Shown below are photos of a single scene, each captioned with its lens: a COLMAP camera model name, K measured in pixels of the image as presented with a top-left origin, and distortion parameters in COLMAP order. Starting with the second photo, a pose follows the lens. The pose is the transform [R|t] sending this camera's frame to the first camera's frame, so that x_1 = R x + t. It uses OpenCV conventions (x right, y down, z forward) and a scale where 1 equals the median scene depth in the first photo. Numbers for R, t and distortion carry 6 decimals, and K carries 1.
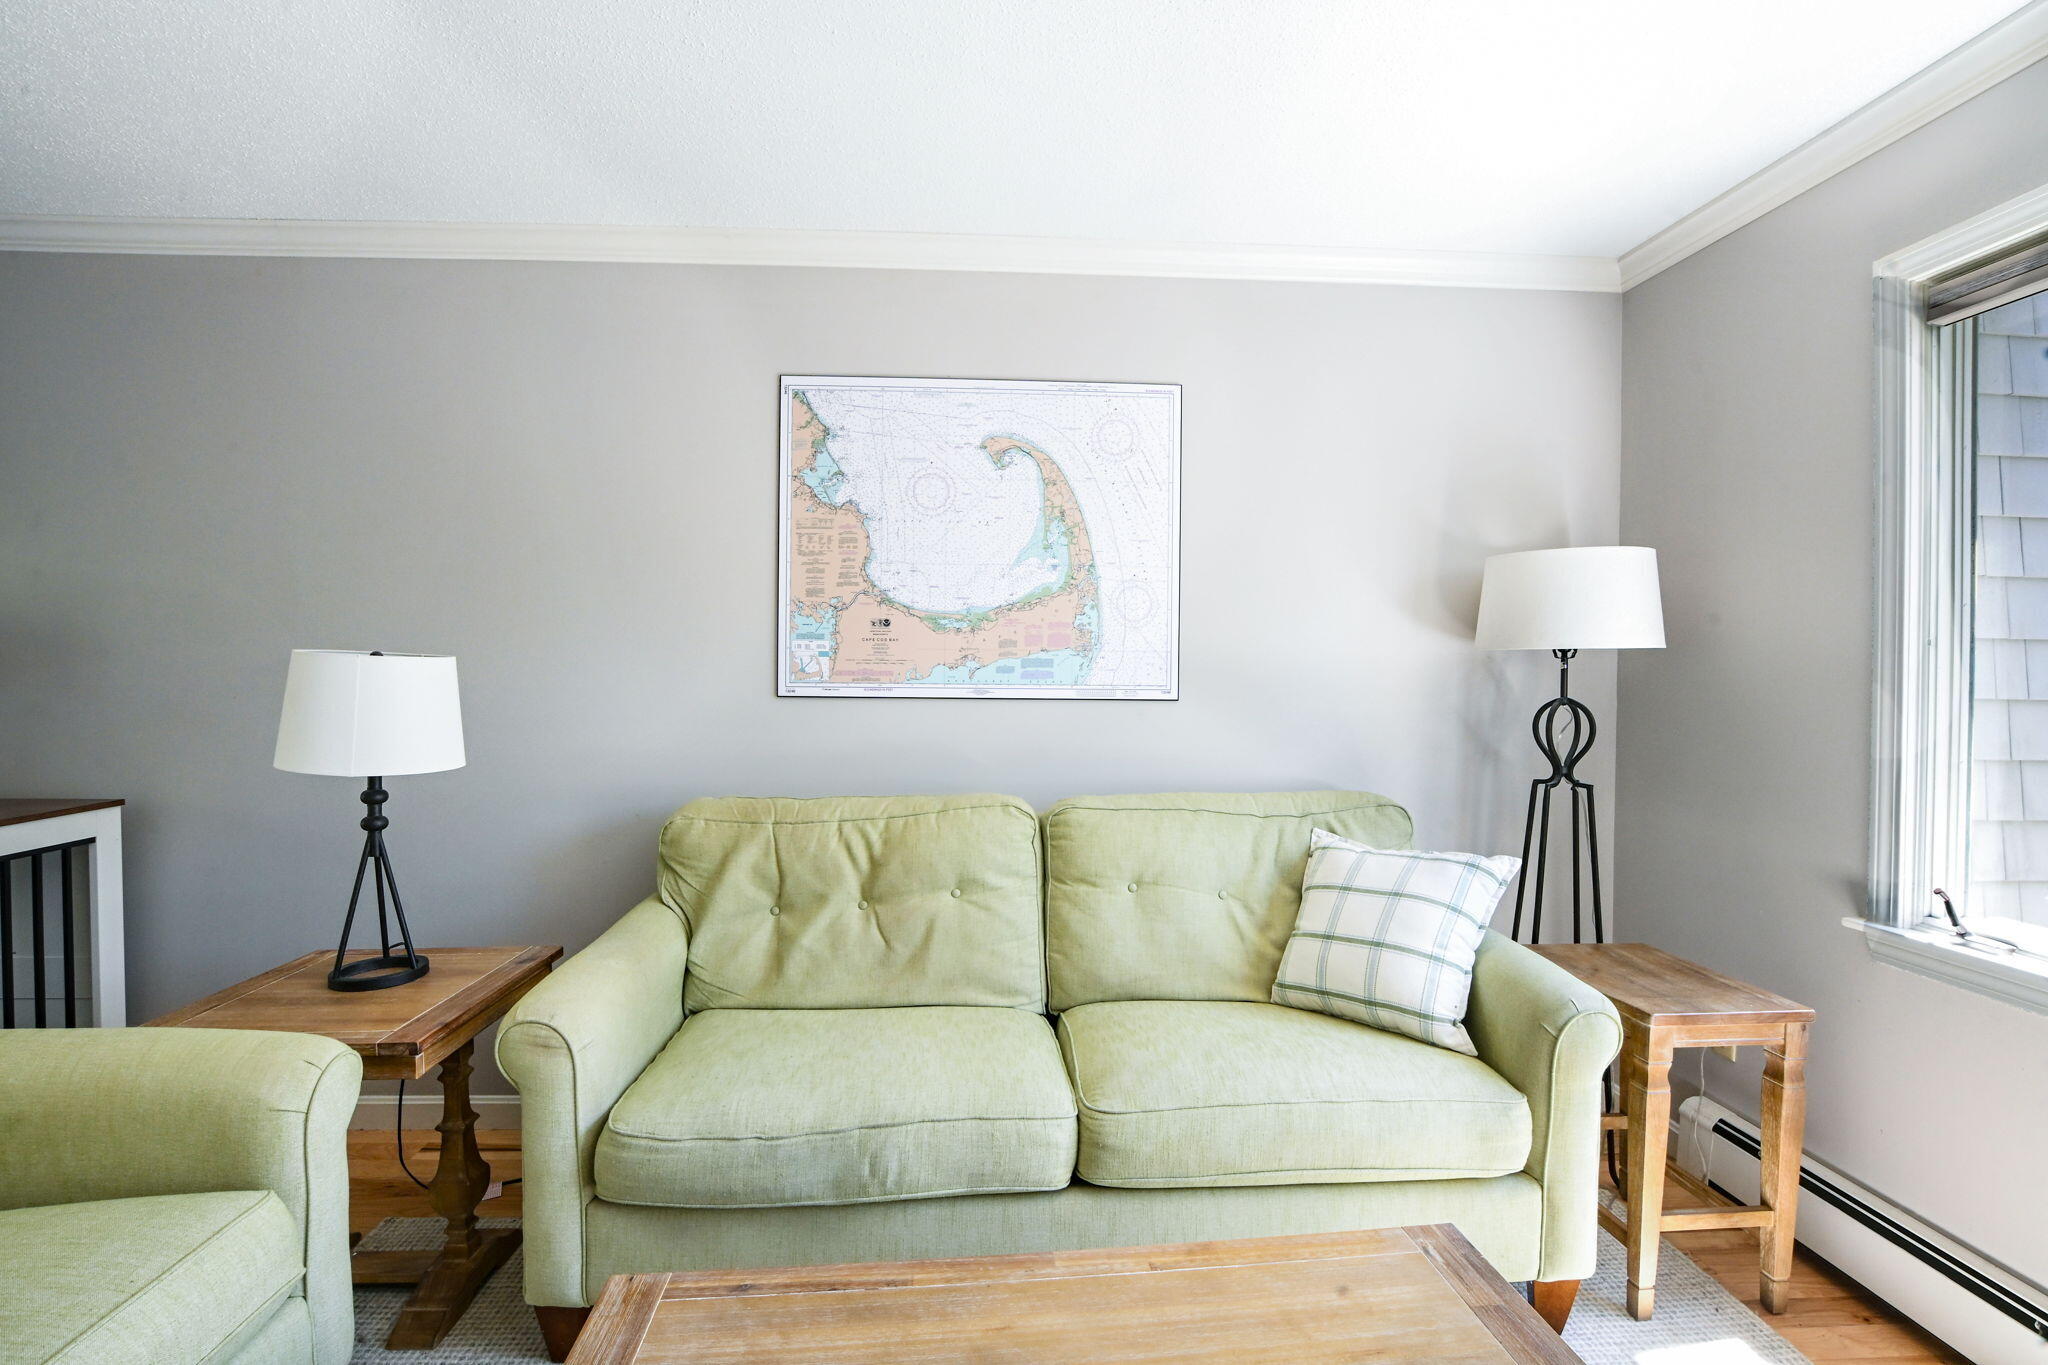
lens RADIAL K [[902.1, 0, 1014.9], [0, 902.1, 686.7], [0, 0, 1]] dist [-0.032584, 0.000219]
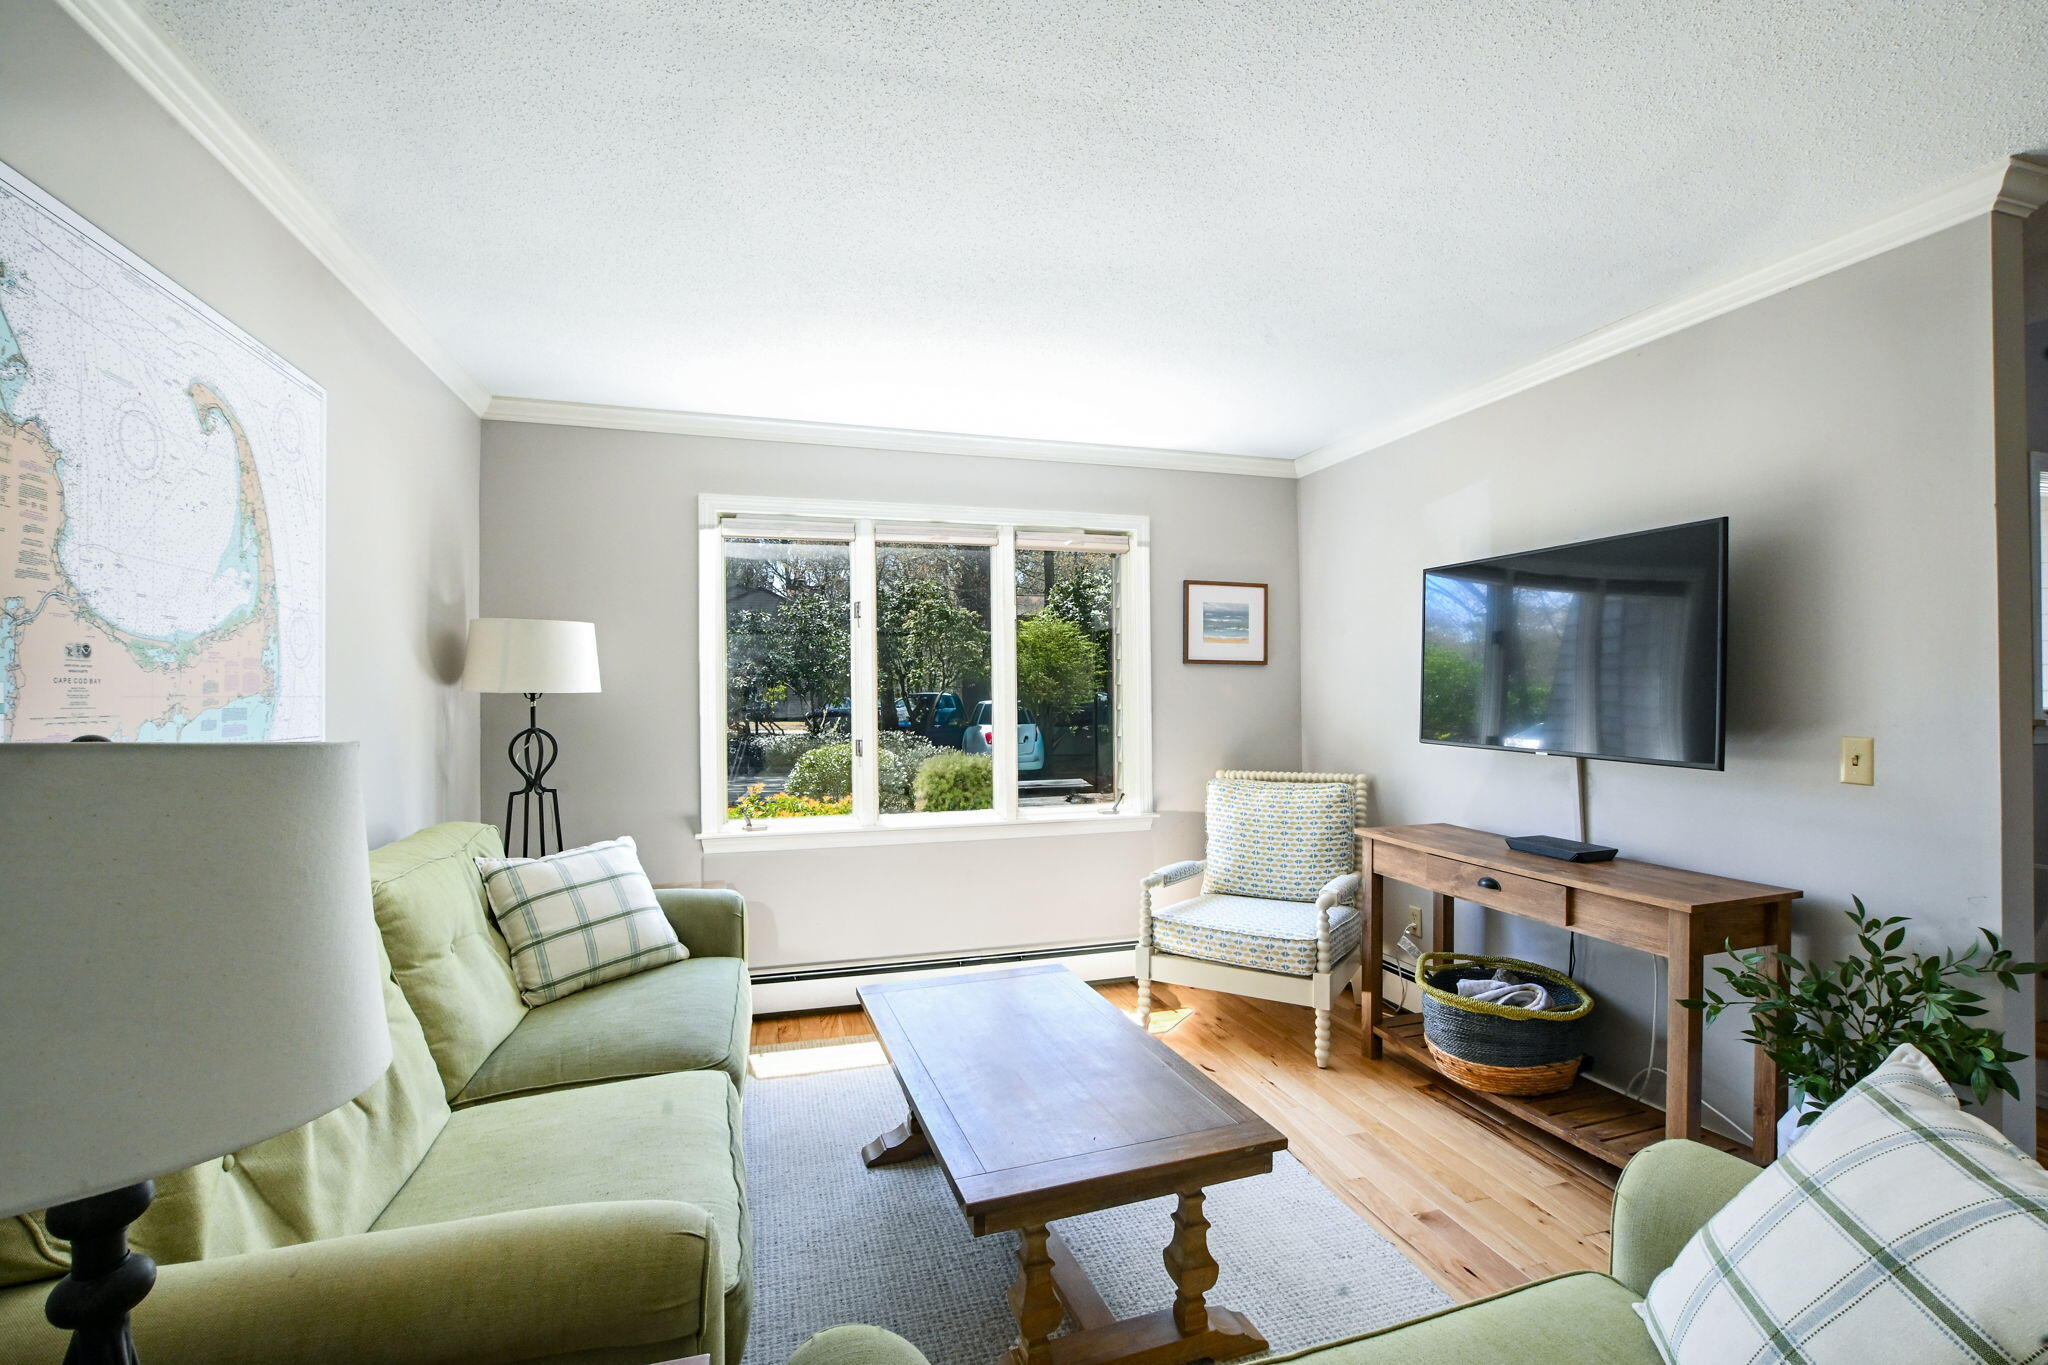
lens RADIAL K [[902.1, 0, 1014.9], [0, 902.1, 686.7], [0, 0, 1]] dist [-0.032584, 0.000219]
pose [[-0.234043, -0.000883, 0.972226, -0.811493], [0.010990, 0.999933, 0.003554, -0.044008], [-0.972164, 0.011517, -0.234018, 0.559811]]
